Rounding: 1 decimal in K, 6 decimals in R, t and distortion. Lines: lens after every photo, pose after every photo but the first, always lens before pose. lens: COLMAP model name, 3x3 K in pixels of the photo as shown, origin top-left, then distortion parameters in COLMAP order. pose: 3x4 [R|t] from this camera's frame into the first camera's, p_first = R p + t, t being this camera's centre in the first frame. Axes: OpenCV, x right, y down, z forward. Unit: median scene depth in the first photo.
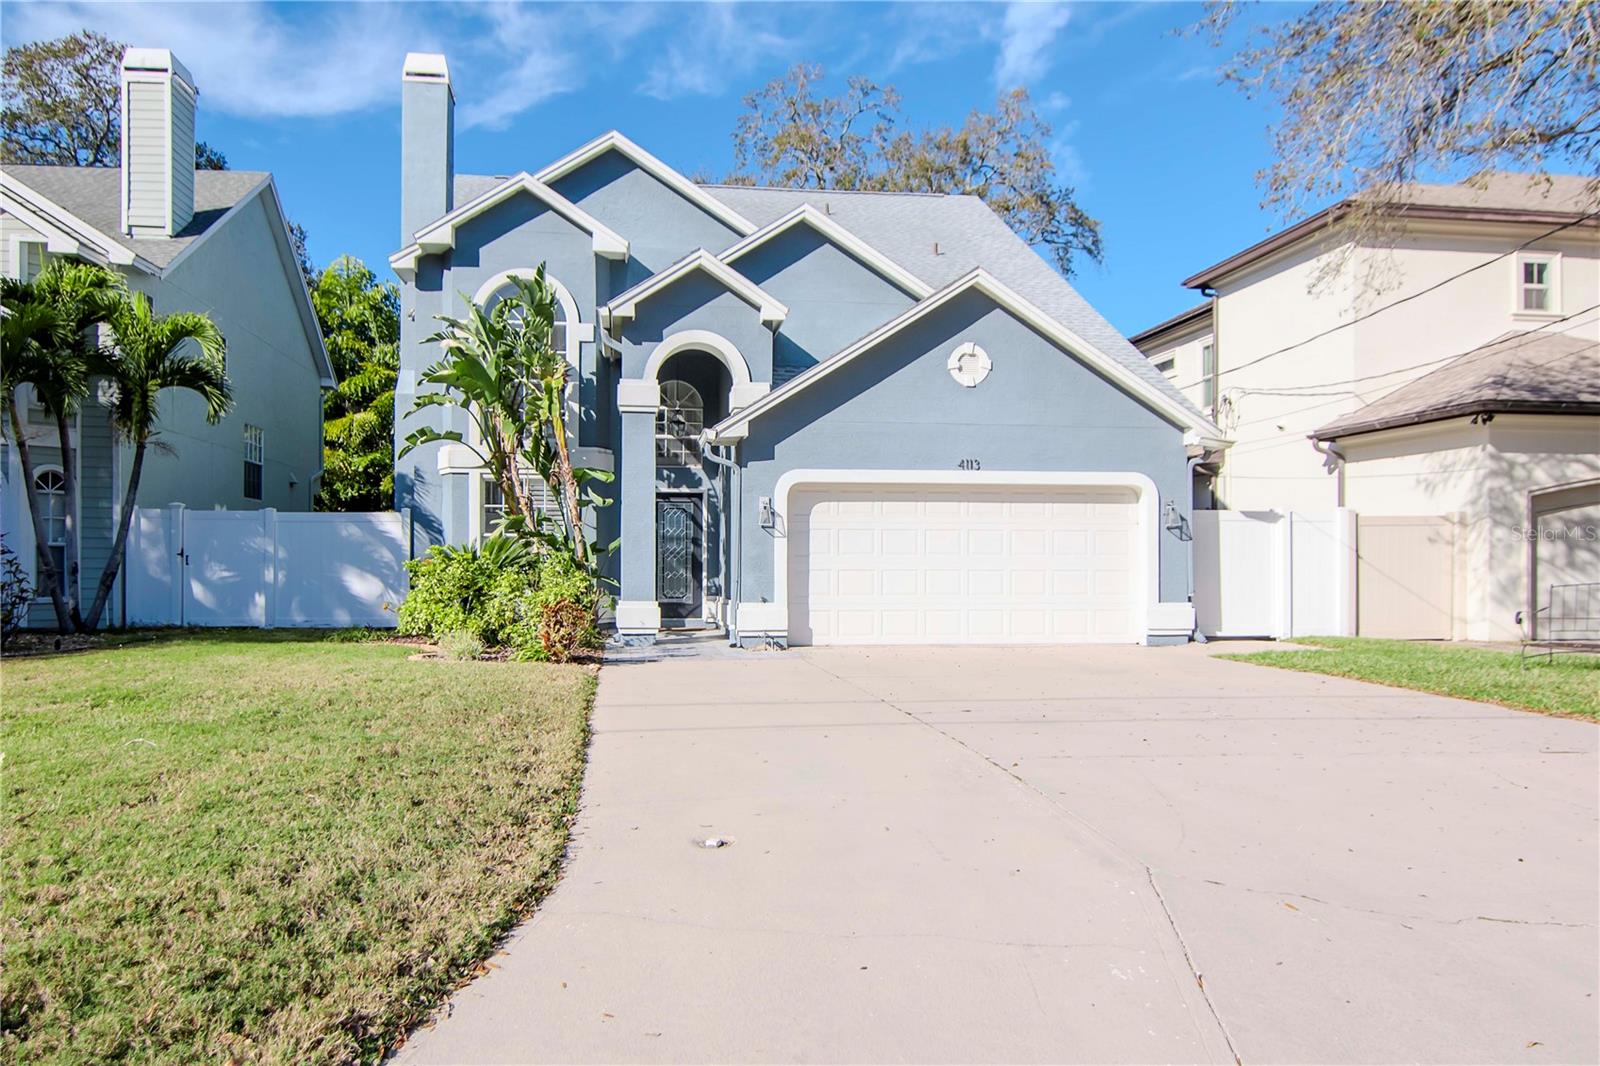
lens RADIAL K [[1099.1, 0, 769.1], [0, 1099.1, 557.0], [0, 0, 1]] dist [-0.004403, -0.000492]
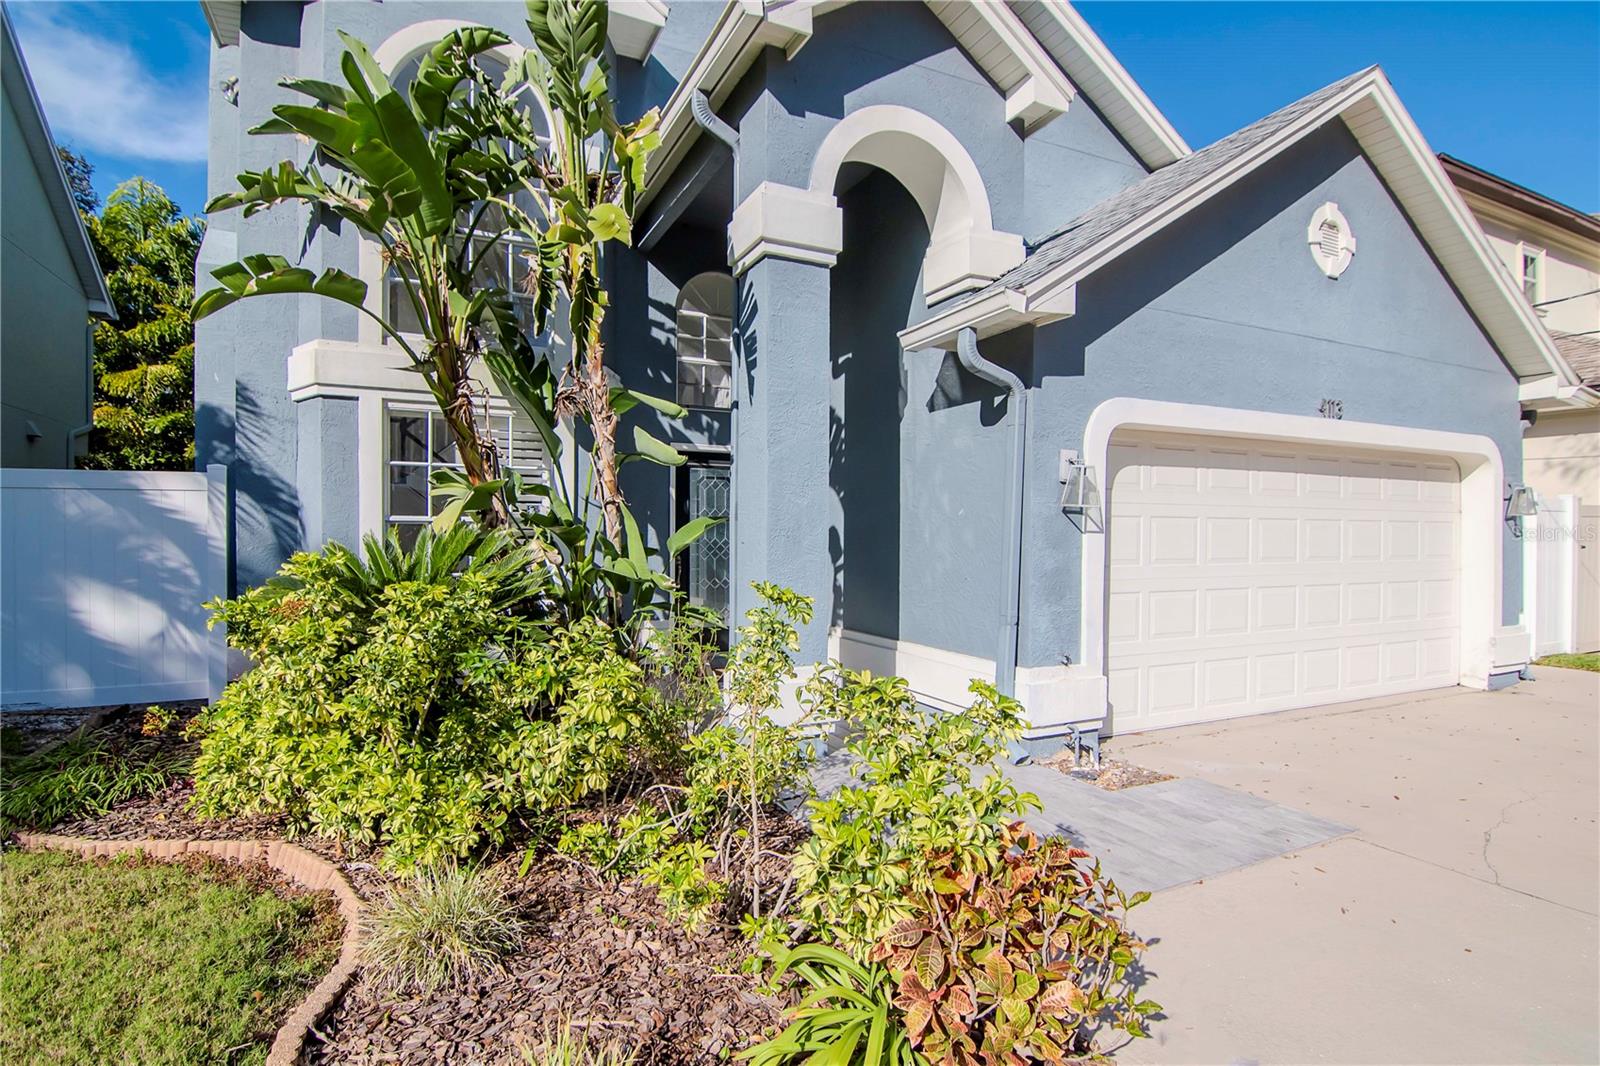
lens RADIAL K [[788.8, 0, 781.3], [0, 788.8, 539.7], [0, 0, 1]] dist [-0.020132, -0.000697]
pose [[0.954273, -0.000234, 0.298935, -0.198730], [-0.003935, 0.999903, 0.013345, -0.016097], [-0.298909, -0.013911, 0.954180, 0.604596]]
